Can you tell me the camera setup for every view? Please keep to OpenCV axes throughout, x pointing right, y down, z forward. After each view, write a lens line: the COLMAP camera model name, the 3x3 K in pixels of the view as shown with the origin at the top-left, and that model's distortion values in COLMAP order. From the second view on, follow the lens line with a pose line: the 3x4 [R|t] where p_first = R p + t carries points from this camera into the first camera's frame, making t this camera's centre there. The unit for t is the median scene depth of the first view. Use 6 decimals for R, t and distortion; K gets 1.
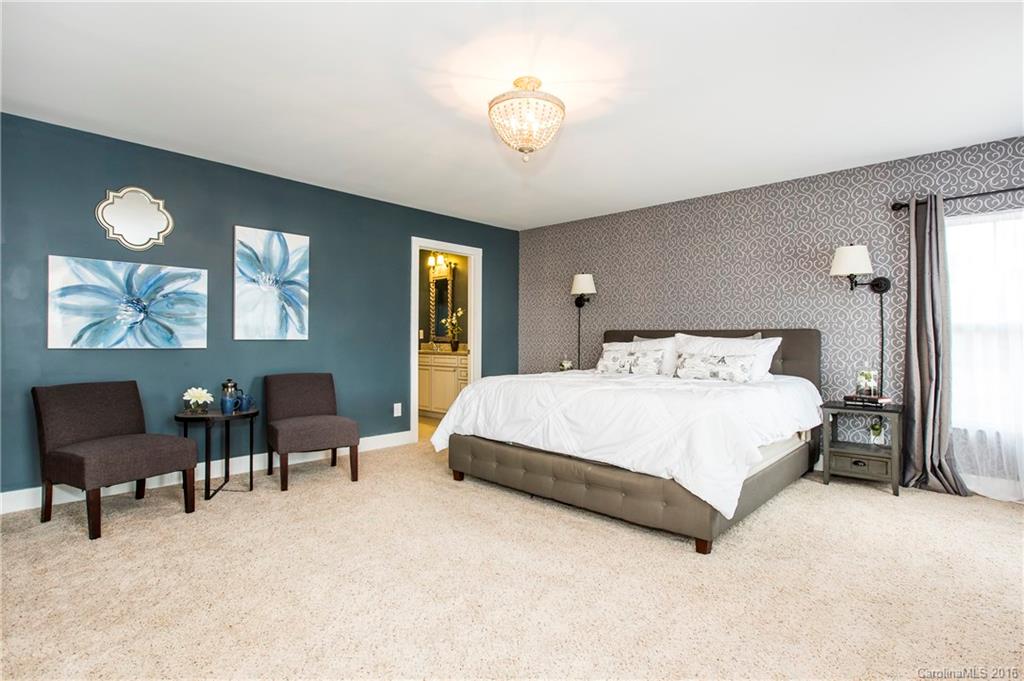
lens RADIAL K [[508.1, 0, 509.3], [0, 508.1, 338.1], [0, 0, 1]] dist [-0.004984, -0.000169]
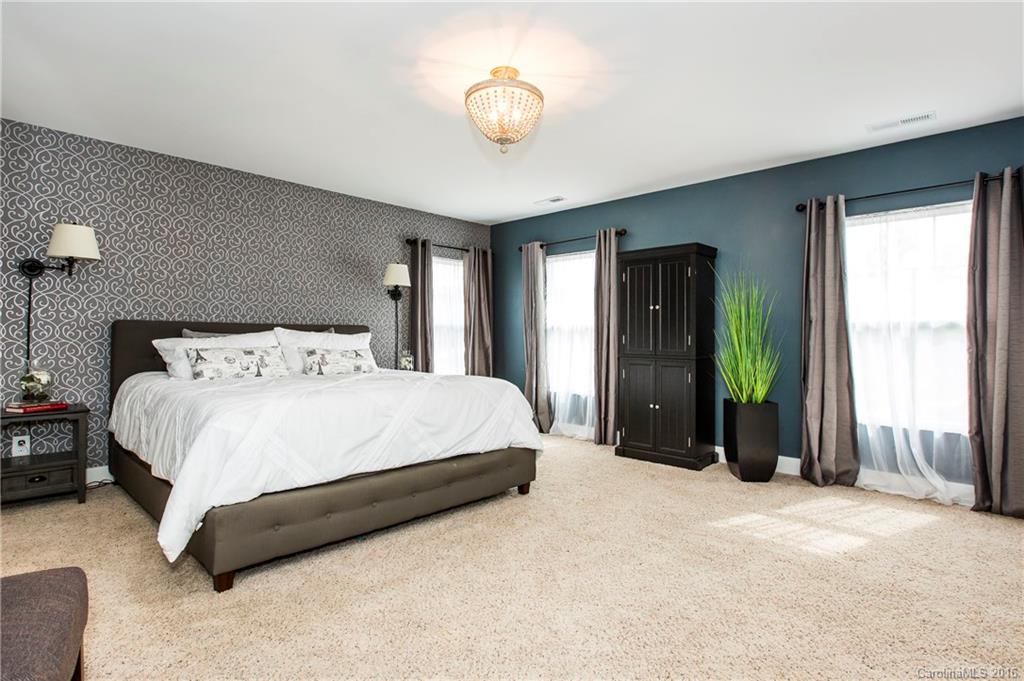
lens RADIAL K [[519.0, 0, 510.3], [0, 519.0, 325.0], [0, 0, 1]] dist [0.060408, 0.000087]
pose [[0.028187, 0.016410, 0.999468, -0.531164], [-0.010584, 0.999814, -0.016118, -0.002663], [-0.999547, -0.010124, 0.028356, 0.524431]]
